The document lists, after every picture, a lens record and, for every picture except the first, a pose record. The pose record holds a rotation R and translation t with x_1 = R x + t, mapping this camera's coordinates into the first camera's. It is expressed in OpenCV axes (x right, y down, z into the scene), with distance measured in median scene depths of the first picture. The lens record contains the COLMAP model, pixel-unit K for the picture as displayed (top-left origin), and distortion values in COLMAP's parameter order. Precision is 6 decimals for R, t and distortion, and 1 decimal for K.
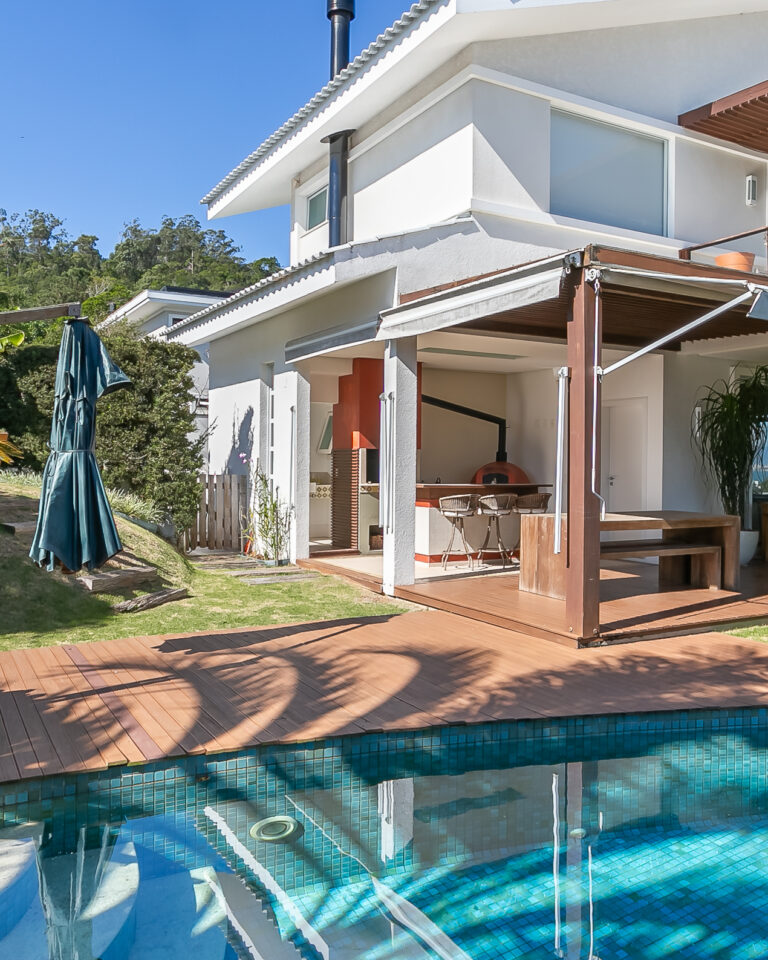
lens RADIAL K [[821.4, 0, 383.2], [0, 821.4, 458.6], [0, 0, 1]] dist [-0.006391, 0.016137]
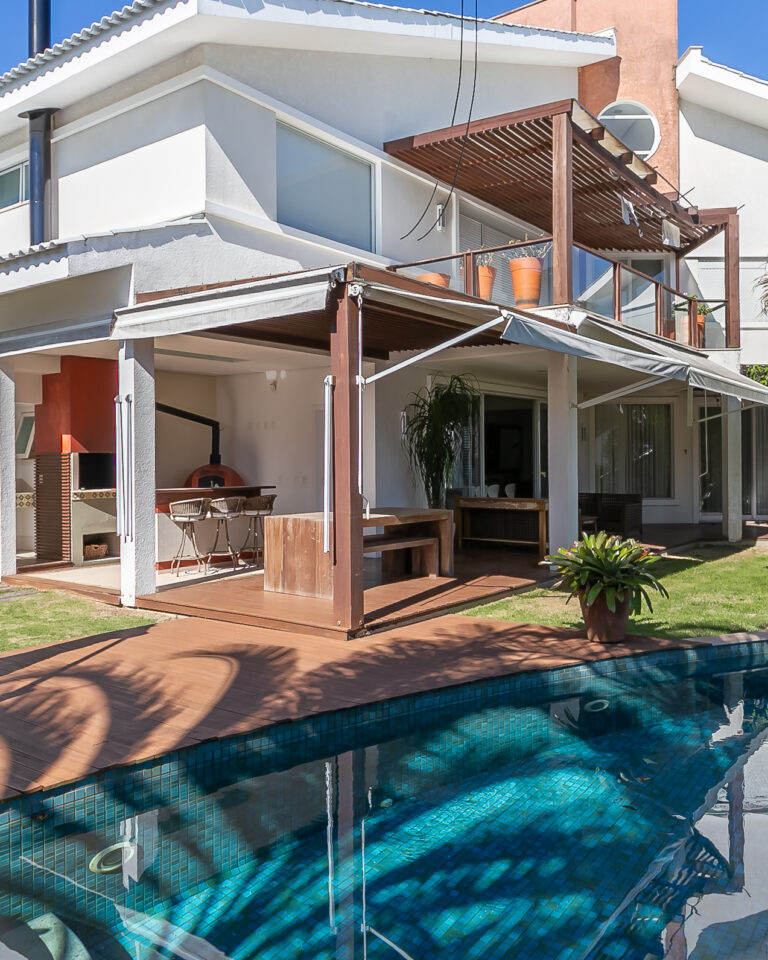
lens RADIAL K [[829.2, 0, 383.3], [0, 829.2, 460.8], [0, 0, 1]] dist [-0.011141, 0.022060]
pose [[0.917468, -0.014514, 0.397546, -0.101376], [0.013269, 0.999895, 0.005882, -0.005305], [-0.397589, -0.000122, 0.917563, -0.004384]]
